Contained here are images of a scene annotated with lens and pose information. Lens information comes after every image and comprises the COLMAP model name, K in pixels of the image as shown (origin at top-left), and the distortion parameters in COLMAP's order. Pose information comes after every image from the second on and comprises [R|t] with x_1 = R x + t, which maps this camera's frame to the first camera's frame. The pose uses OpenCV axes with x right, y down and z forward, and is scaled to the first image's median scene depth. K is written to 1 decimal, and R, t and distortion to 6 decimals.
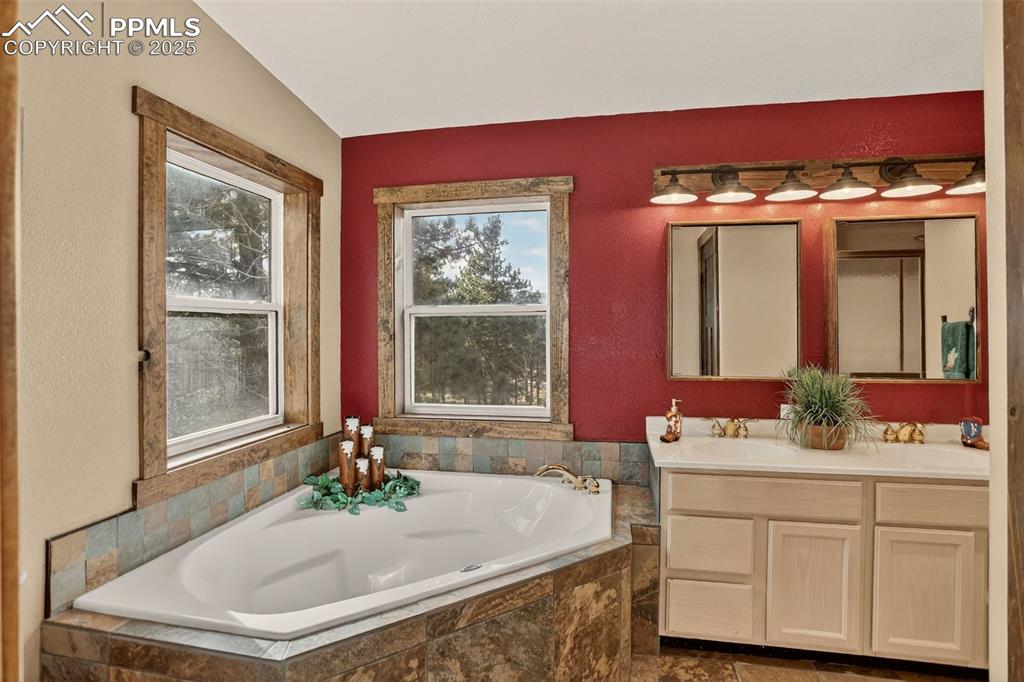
lens RADIAL K [[500.2, 0, 508.8], [0, 500.2, 335.9], [0, 0, 1]] dist [-0.023151, 0.009251]
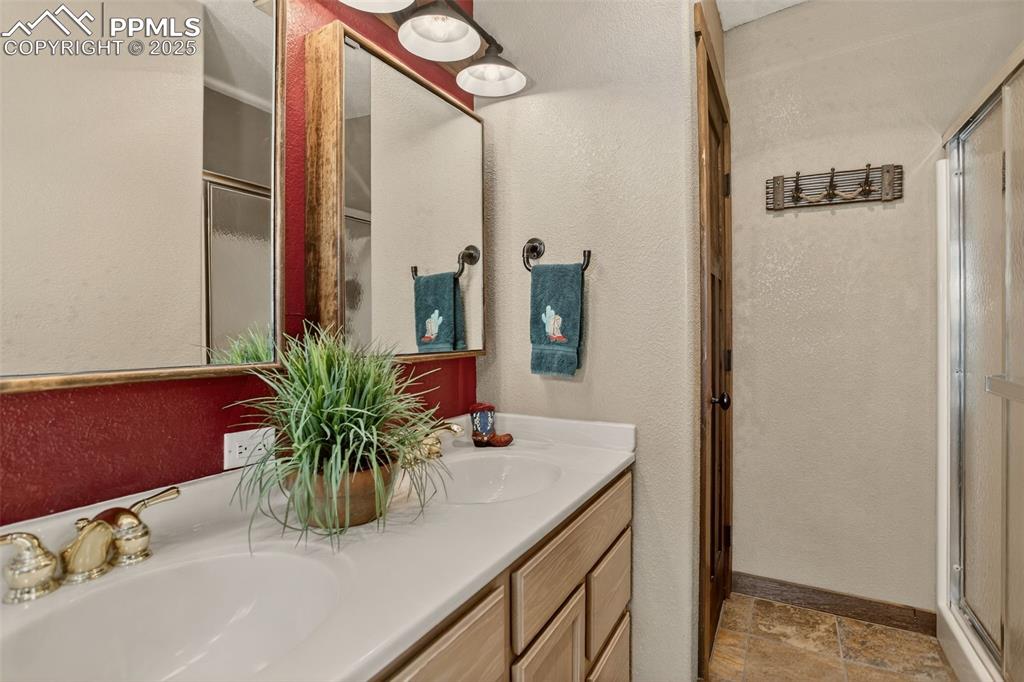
lens RADIAL K [[500.2, 0, 505.6], [0, 500.2, 335.9], [0, 0, 1]] dist [-0.023151, 0.009251]
pose [[0.287059, -0.003962, 0.957905, 0.233475], [0.007172, 0.999972, 0.001987, 0.059790], [-0.957886, 0.006300, 0.287080, 0.681618]]
